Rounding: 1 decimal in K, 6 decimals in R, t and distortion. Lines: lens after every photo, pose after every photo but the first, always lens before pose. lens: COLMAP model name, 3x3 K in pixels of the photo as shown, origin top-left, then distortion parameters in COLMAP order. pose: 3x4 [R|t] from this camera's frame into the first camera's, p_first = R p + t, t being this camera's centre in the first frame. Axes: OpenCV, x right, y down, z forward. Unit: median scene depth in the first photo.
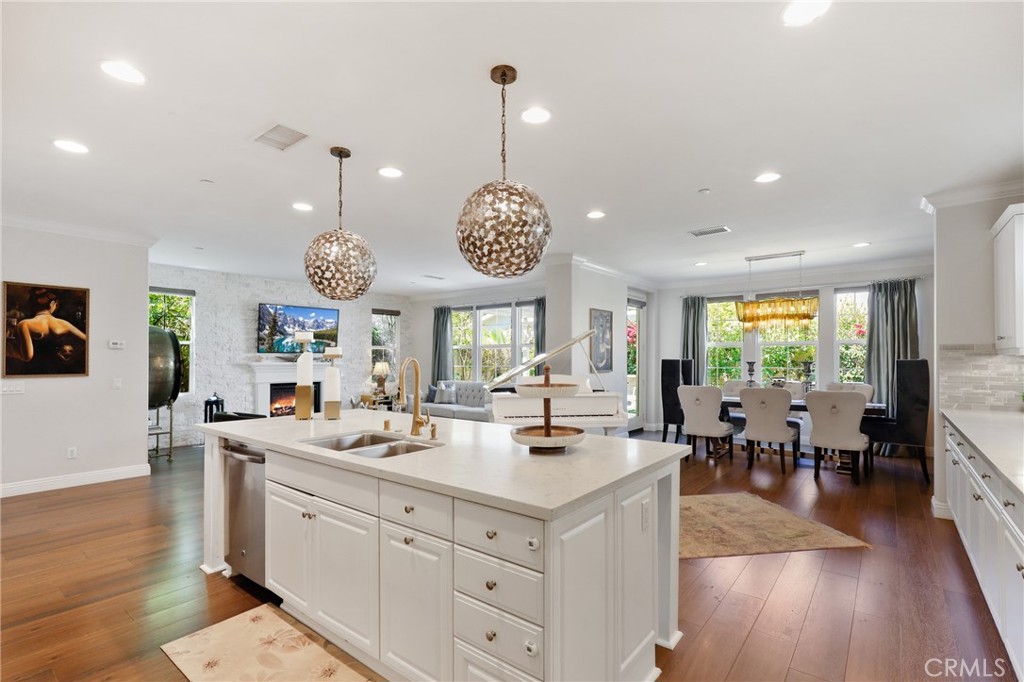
lens RADIAL K [[469.9, 0, 511.6], [0, 469.9, 353.2], [0, 0, 1]] dist [0.002542, -0.001765]
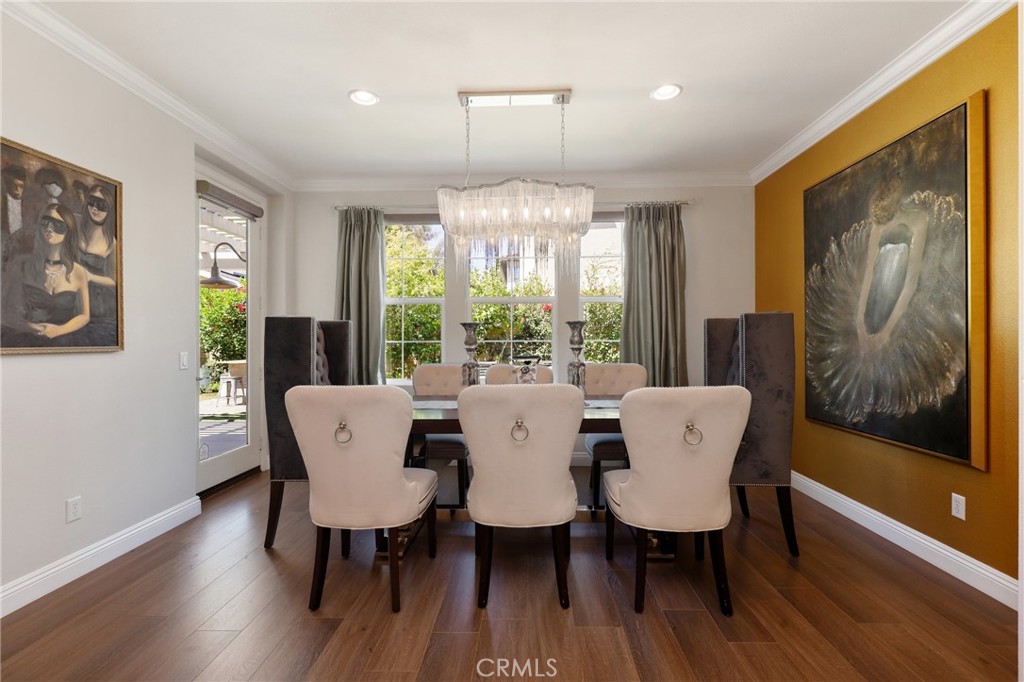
lens RADIAL K [[469.9, 0, 522.2], [0, 469.9, 339.0], [0, 0, 1]] dist [0.002542, -0.001765]
pose [[0.791315, -0.001438, 0.611406, 0.283395], [-0.000723, 0.999994, 0.003288, 0.033815], [-0.611408, -0.003044, 0.791310, 0.642326]]
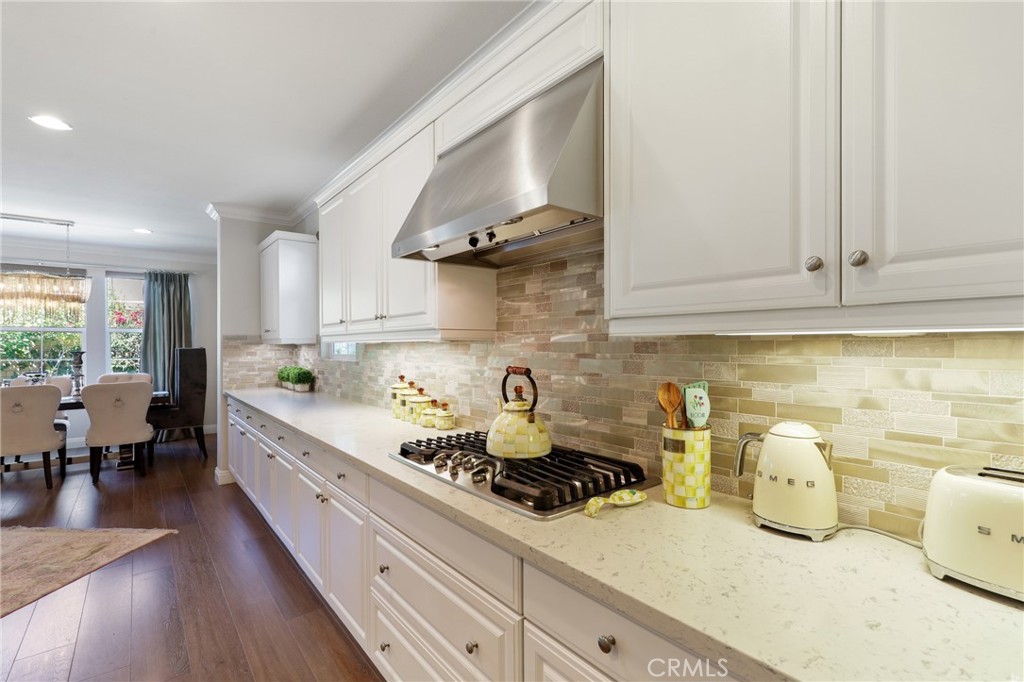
lens RADIAL K [[469.9, 0, 515.5], [0, 469.9, 342.0], [0, 0, 1]] dist [0.002542, -0.001765]
pose [[0.213870, 0.004523, 0.976852, -0.042198], [-0.005317, 0.999980, -0.003466, -0.000329], [-0.976848, -0.004453, 0.213890, 0.030933]]
